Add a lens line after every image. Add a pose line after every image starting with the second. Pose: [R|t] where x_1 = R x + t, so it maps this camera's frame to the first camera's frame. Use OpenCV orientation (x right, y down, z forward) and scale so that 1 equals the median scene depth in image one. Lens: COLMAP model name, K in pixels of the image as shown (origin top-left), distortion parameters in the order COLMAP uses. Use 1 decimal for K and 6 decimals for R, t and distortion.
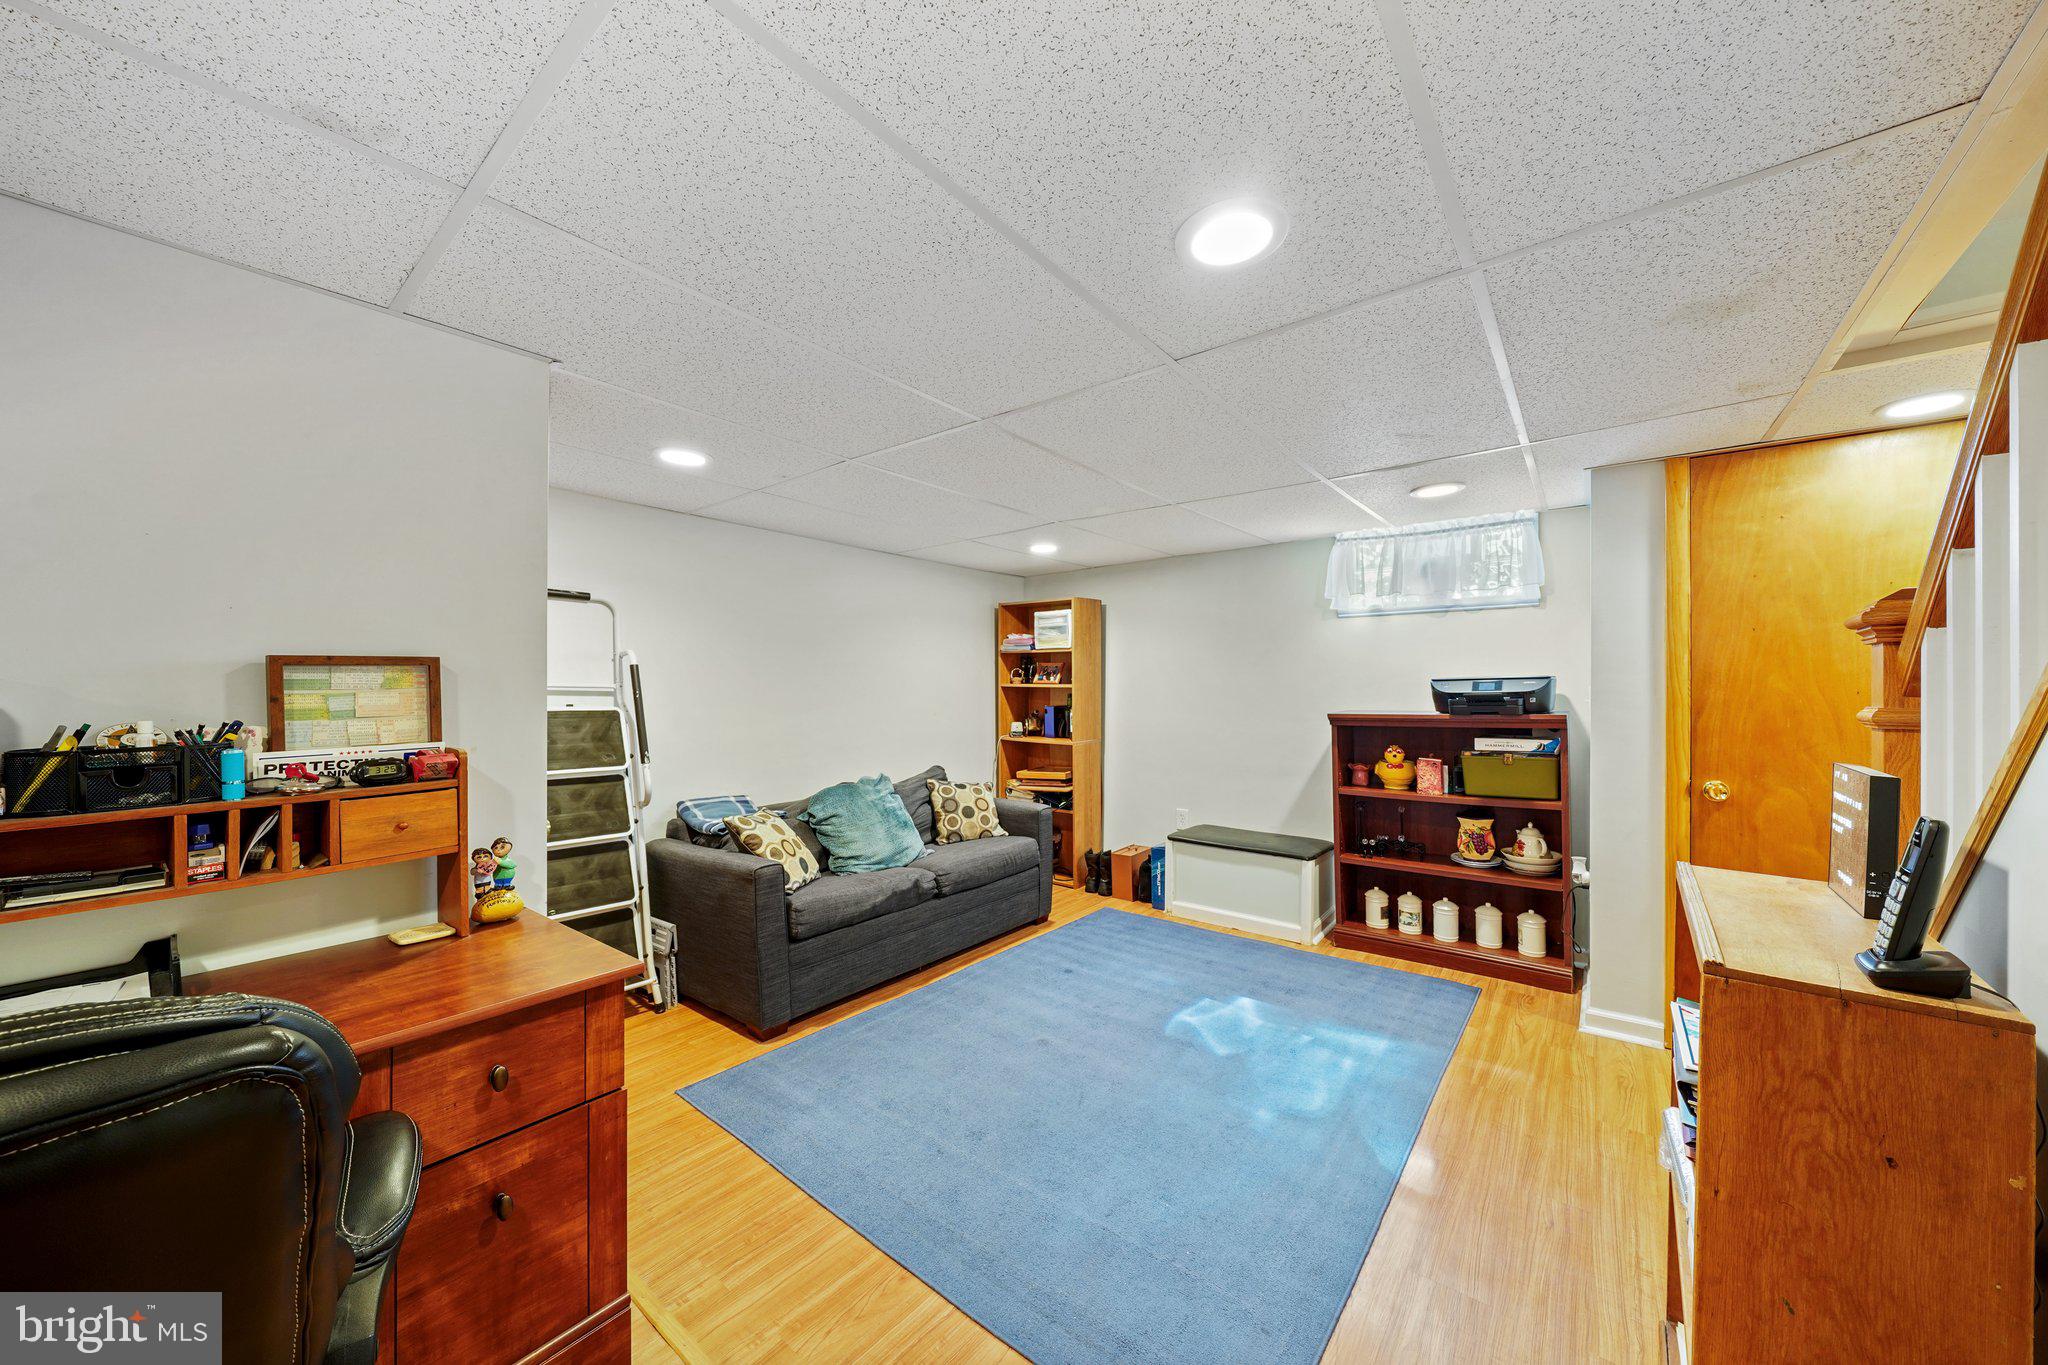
lens RADIAL K [[715.4, 0, 1024.0], [0, 715.4, 682.5], [0, 0, 1]] dist [-0.006192, 0.000097]
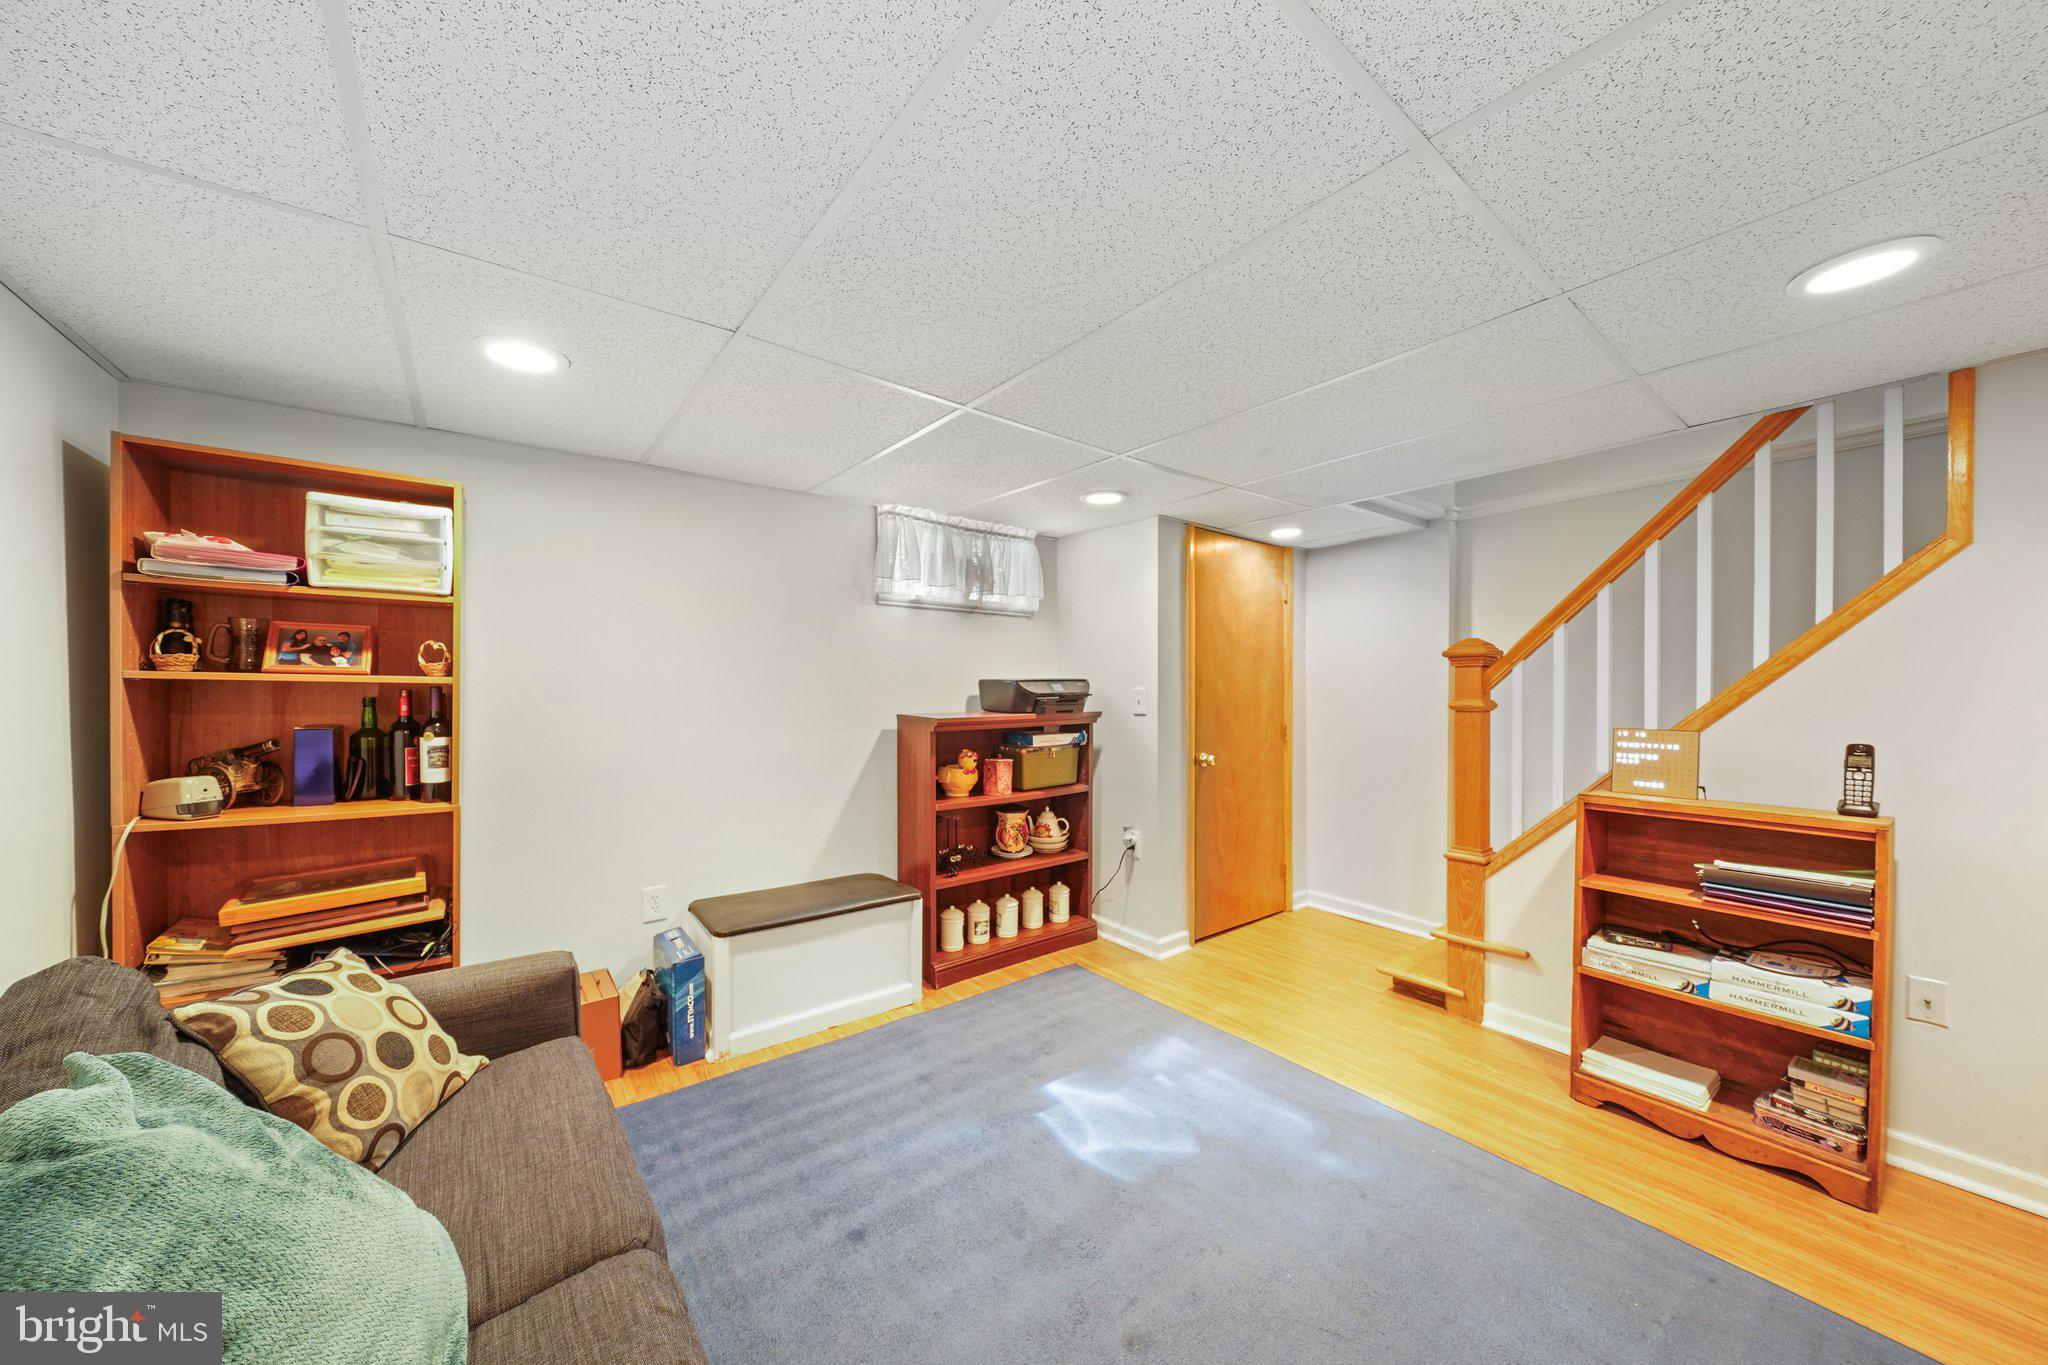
lens RADIAL K [[710.5, 0, 1018.5], [0, 710.5, 702.4], [0, 0, 1]] dist [-0.005810, 0.000135]
pose [[0.230348, -0.011951, 0.973035, -0.386627], [-0.009452, 0.999850, 0.014518, 0.012177], [-0.973062, -0.012541, 0.230200, 0.747541]]
